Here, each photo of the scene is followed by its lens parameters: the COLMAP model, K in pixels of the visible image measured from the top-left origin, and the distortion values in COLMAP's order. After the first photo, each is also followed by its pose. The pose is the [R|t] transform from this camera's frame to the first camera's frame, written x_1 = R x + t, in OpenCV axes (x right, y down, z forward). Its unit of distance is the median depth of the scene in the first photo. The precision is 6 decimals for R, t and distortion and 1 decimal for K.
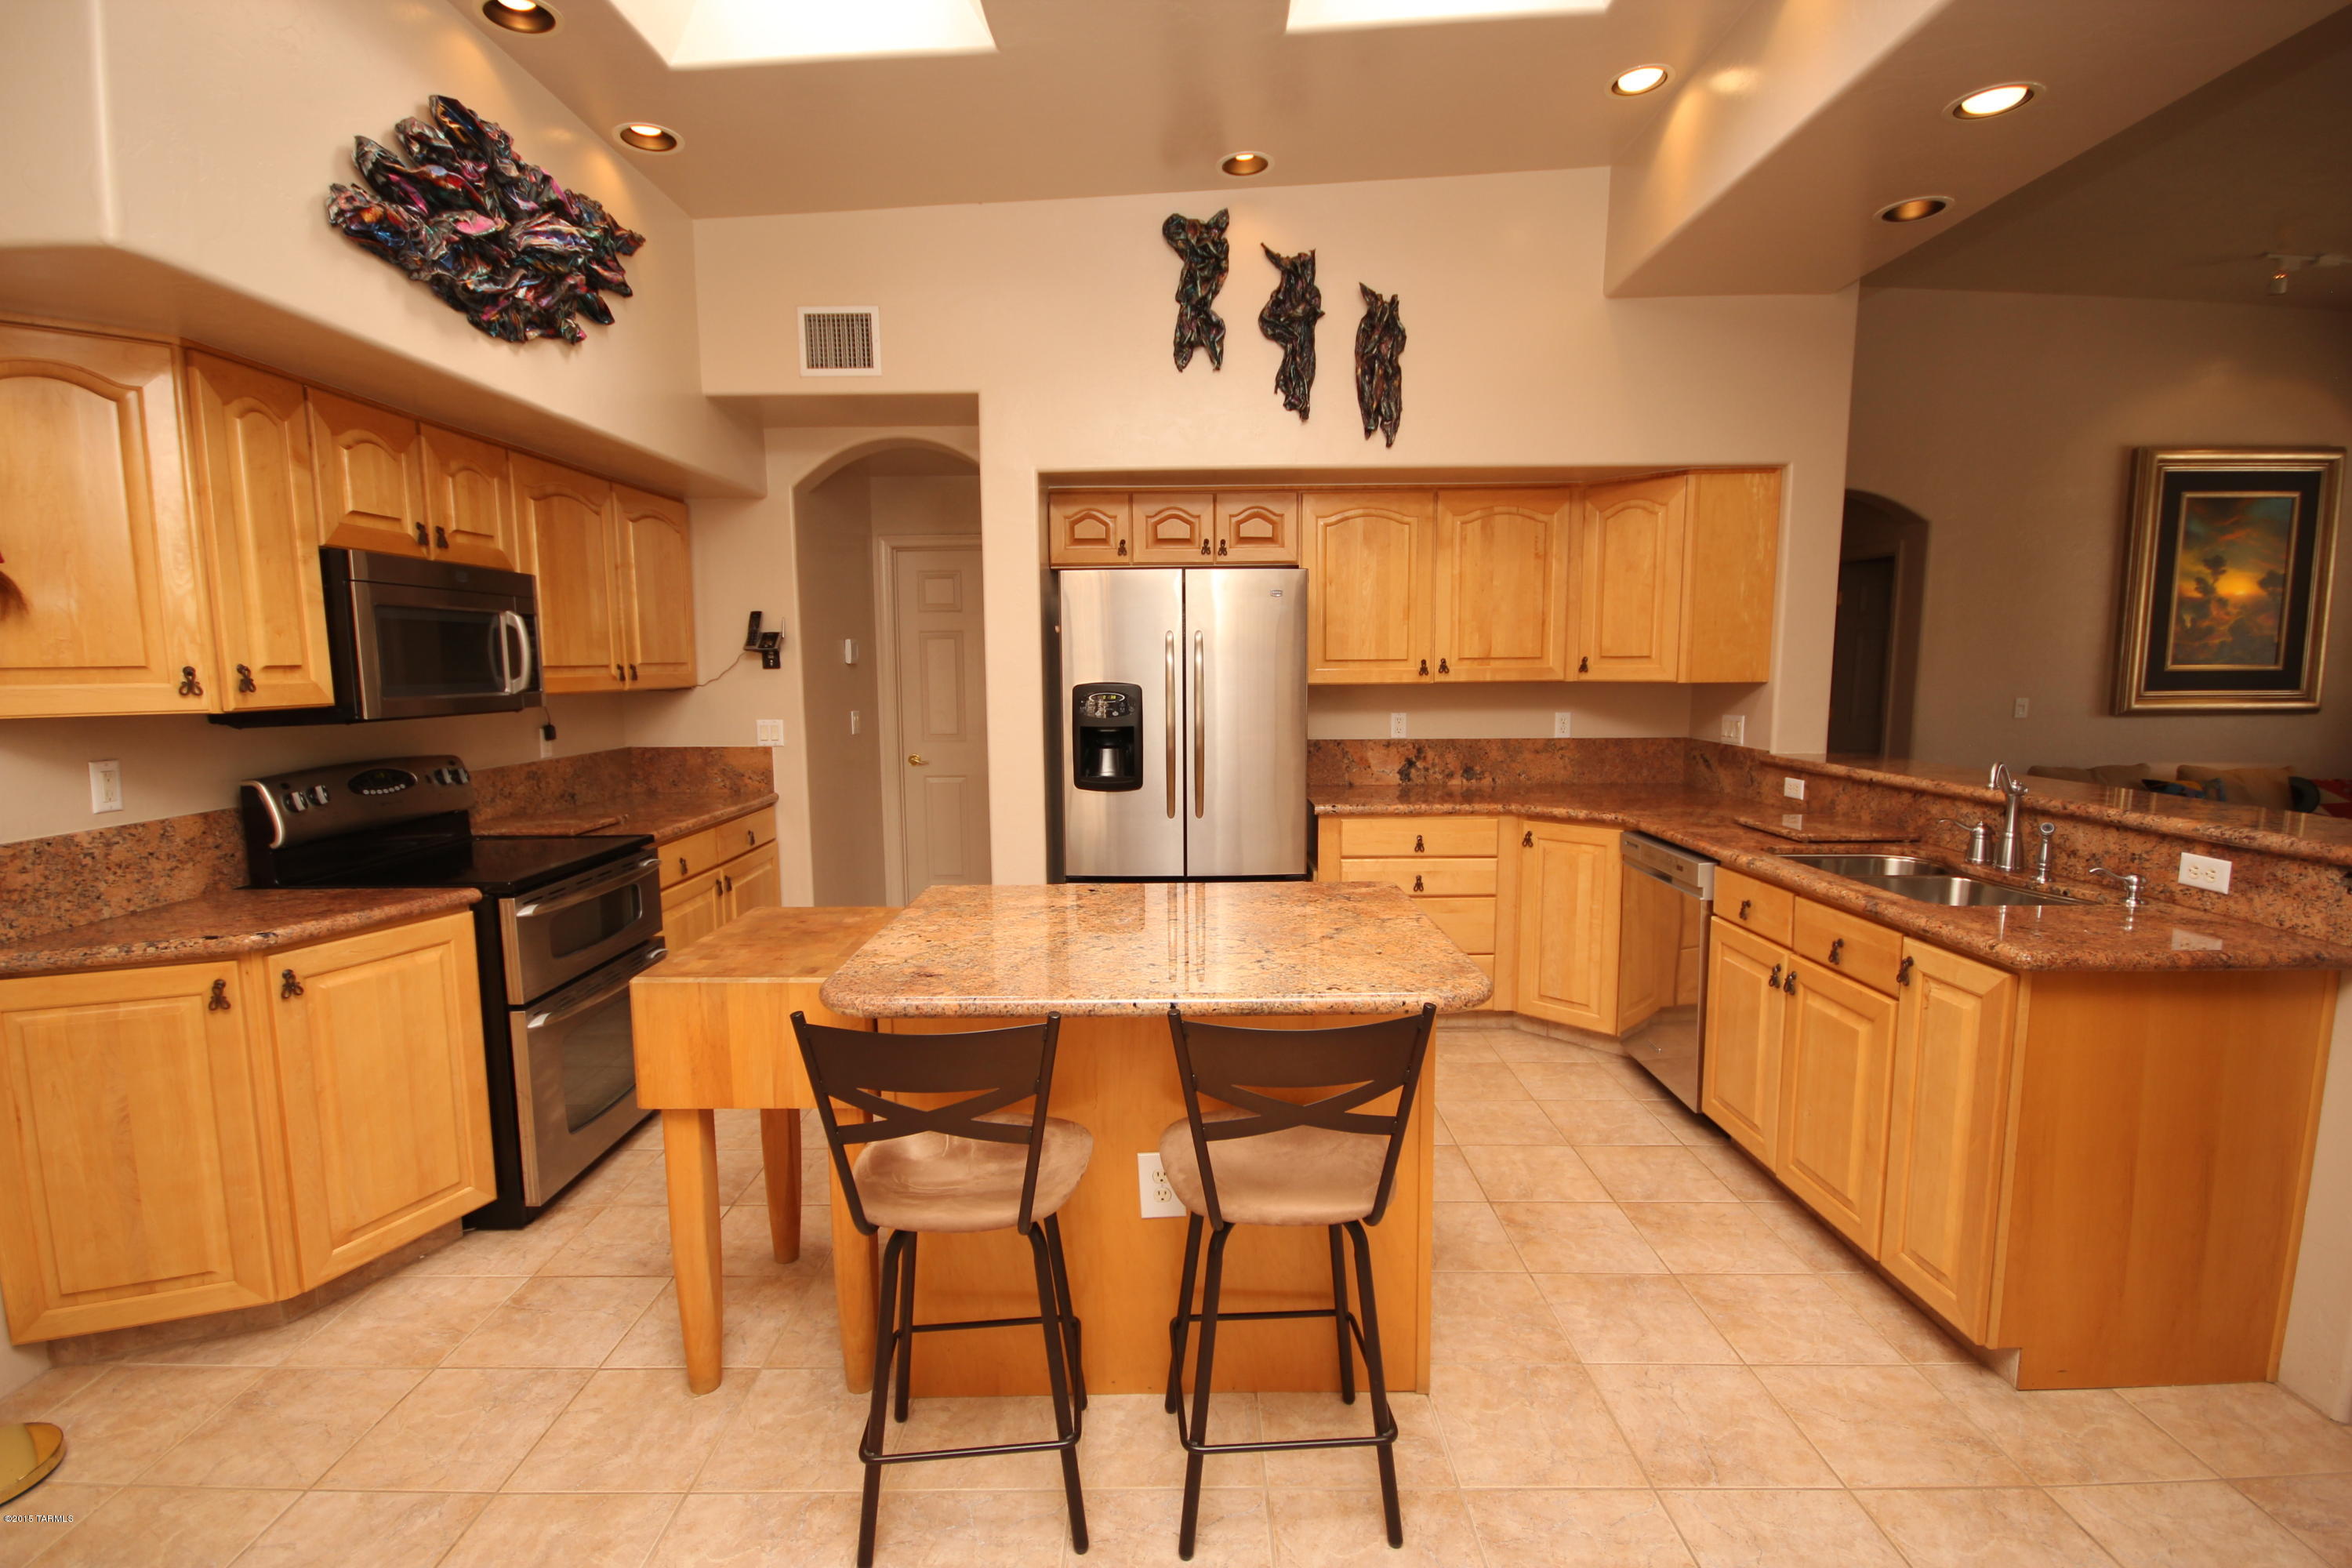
lens RADIAL K [[1085.0, 0, 1172.4], [0, 1085.0, 792.7], [0, 0, 1]] dist [0.009735, -0.011825]
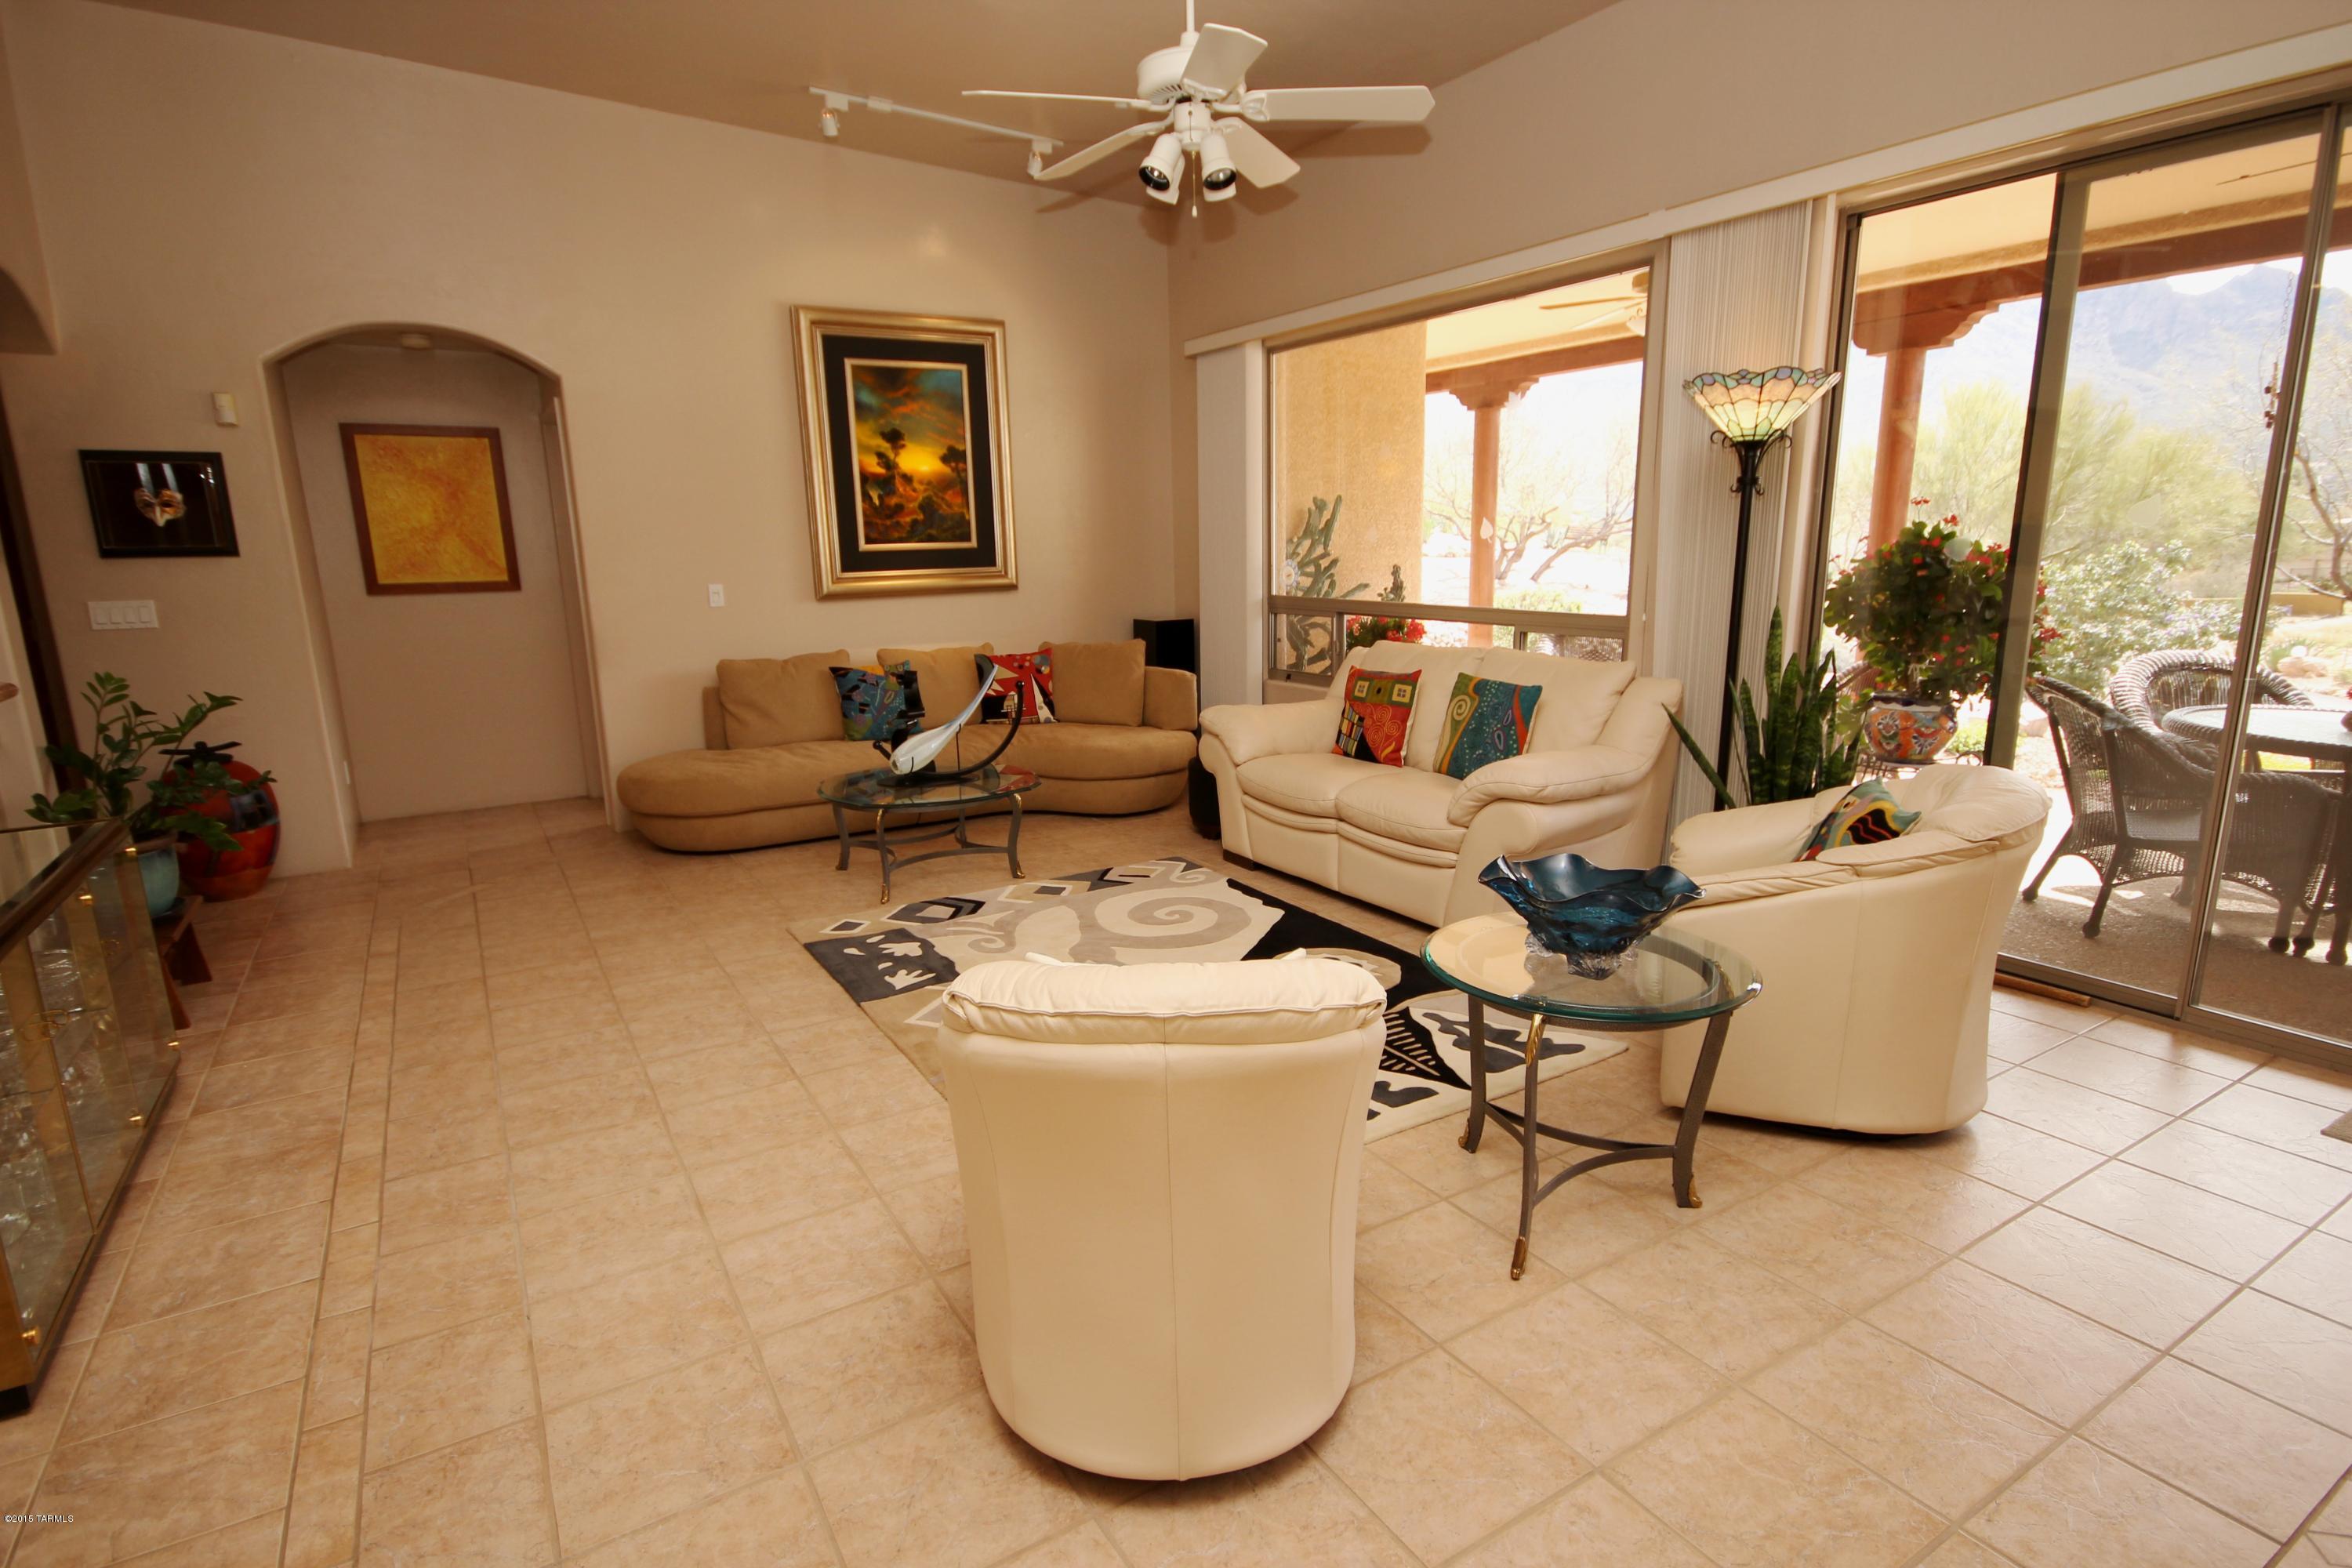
lens RADIAL K [[1191.5, 0, 1178.5], [0, 1191.5, 799.8], [0, 0, 1]] dist [-0.000207, 0.001156]
pose [[0.847177, -0.125223, 0.516343, 0.898434], [0.078697, 0.990684, 0.111139, 0.015754], [-0.525450, -0.053520, 0.849139, -0.078775]]
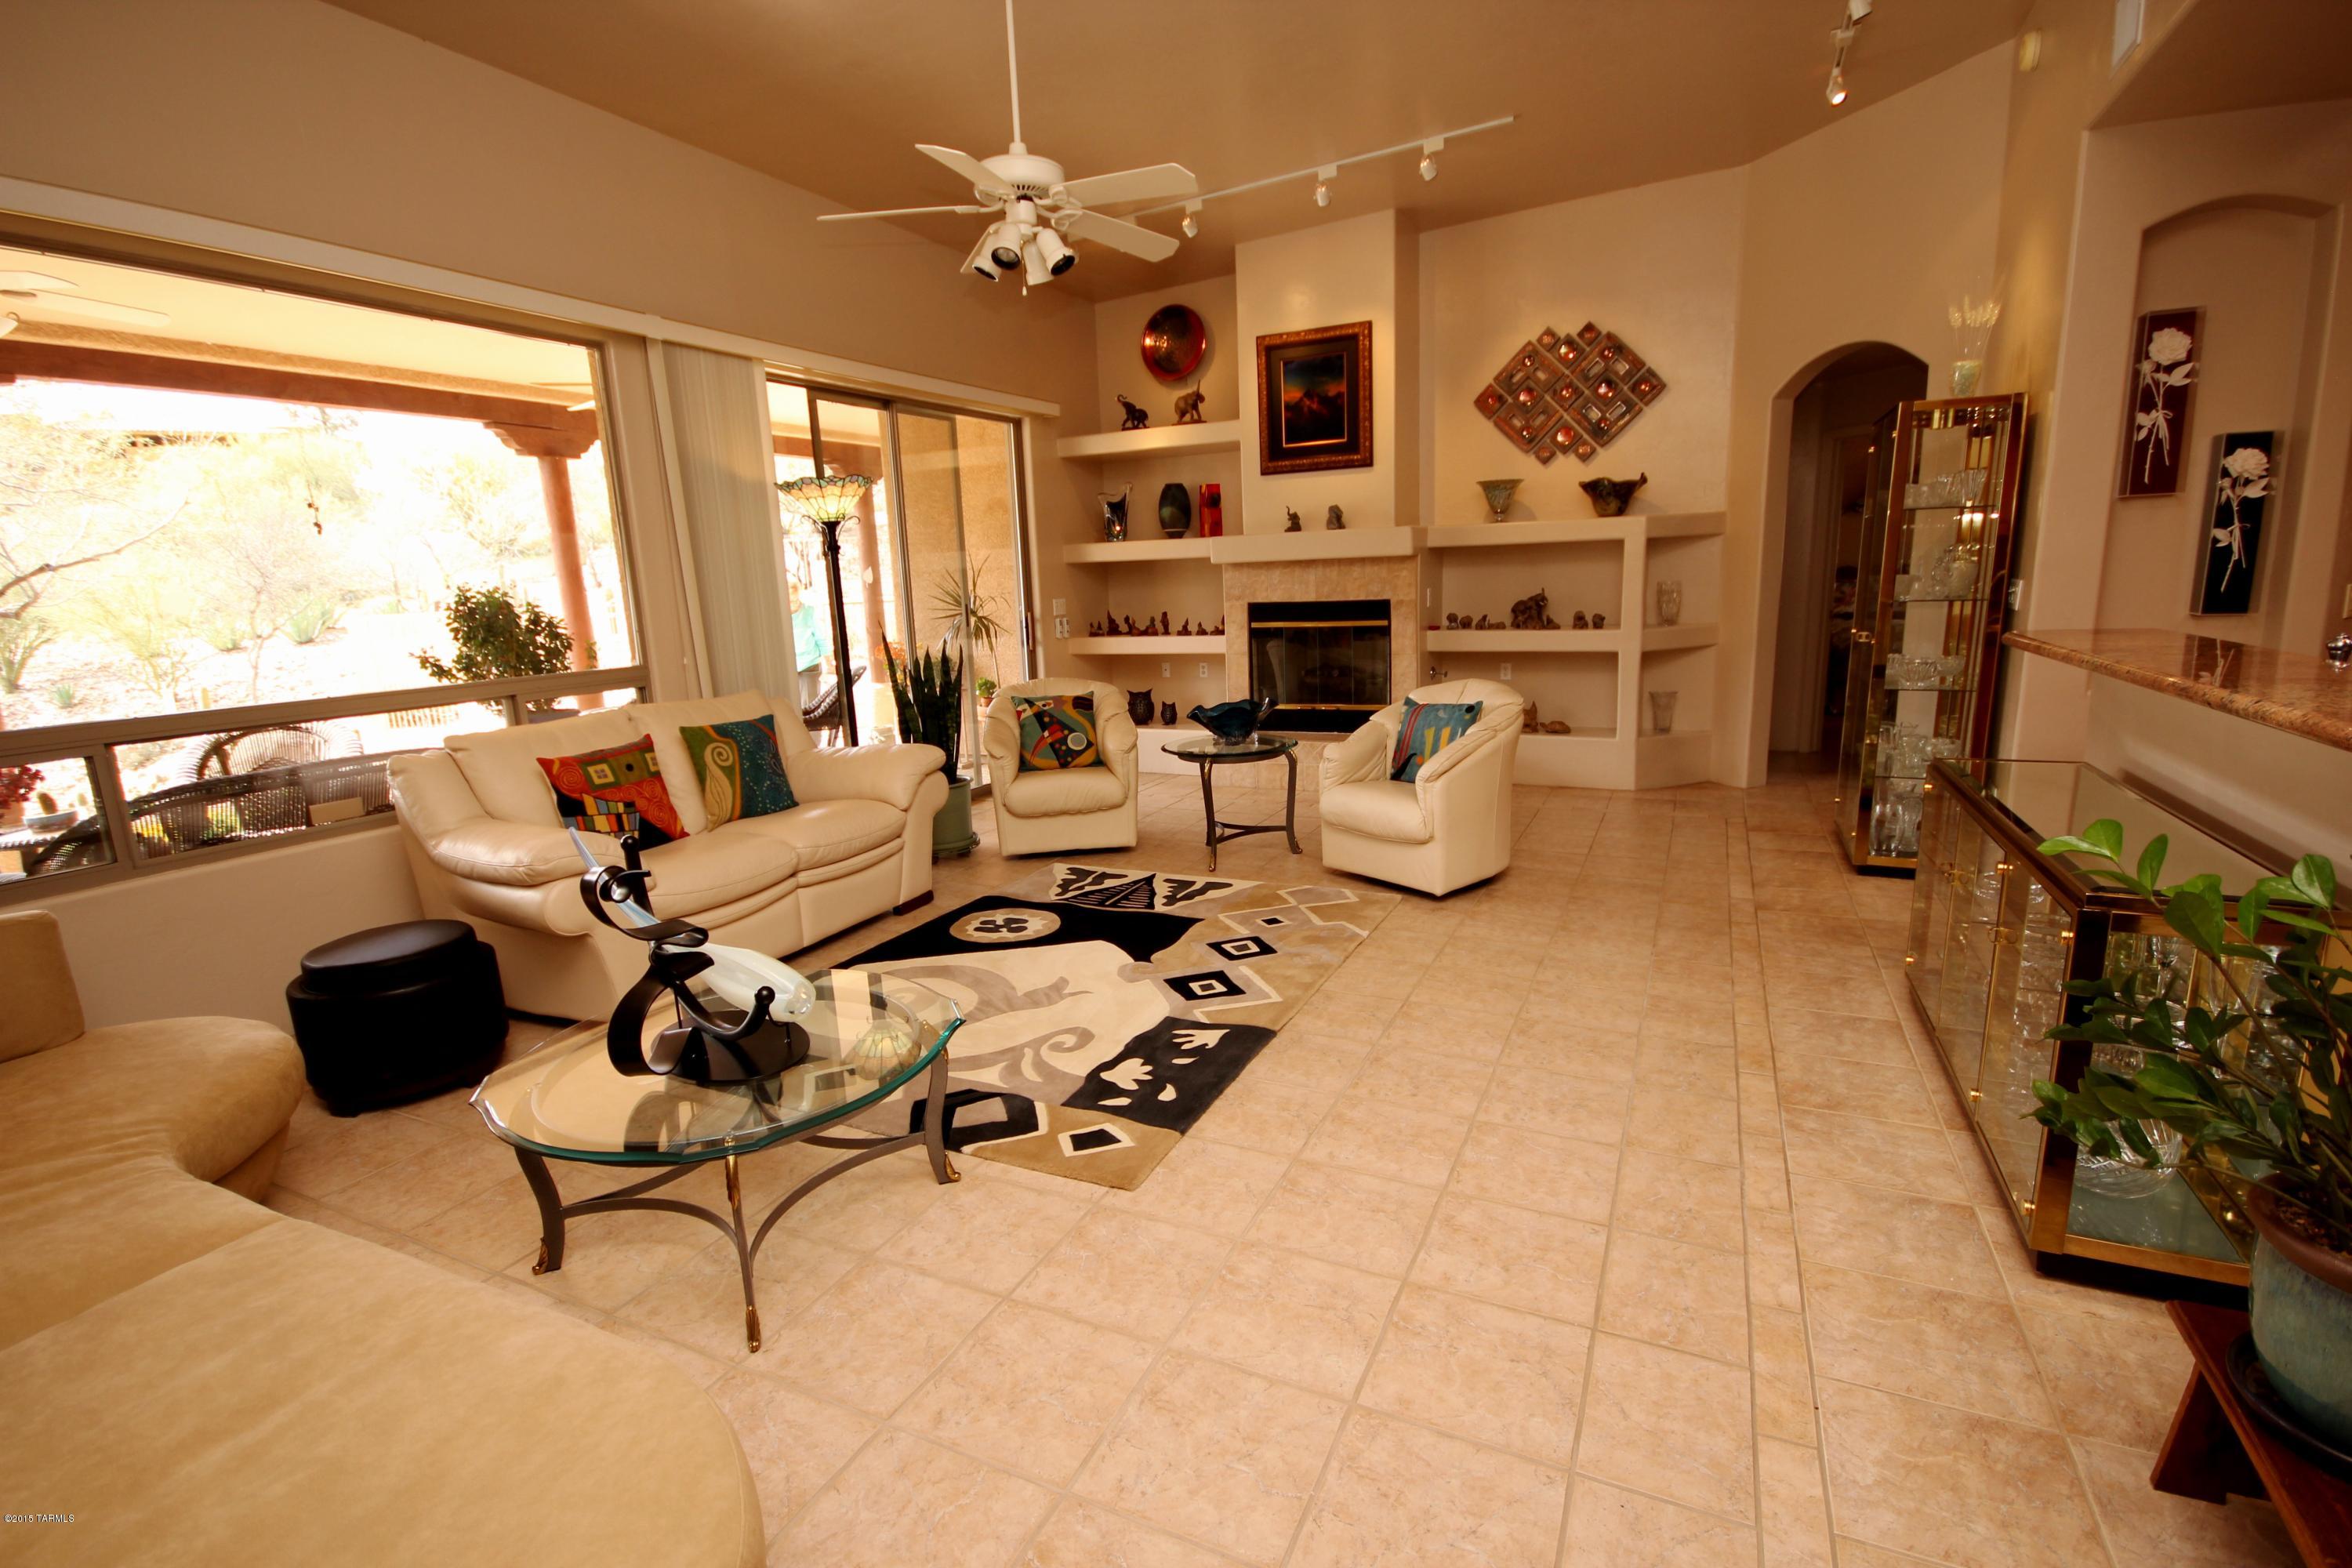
lens RADIAL K [[1085.0, 0, 1170.6], [0, 1085.0, 791.0], [0, 0, 1]] dist [0.009735, -0.011825]
pose [[-0.900779, -0.046485, 0.431782, 0.873507], [0.094306, 0.949591, 0.298970, -0.170378], [-0.423914, 0.310025, -0.850988, 1.528602]]
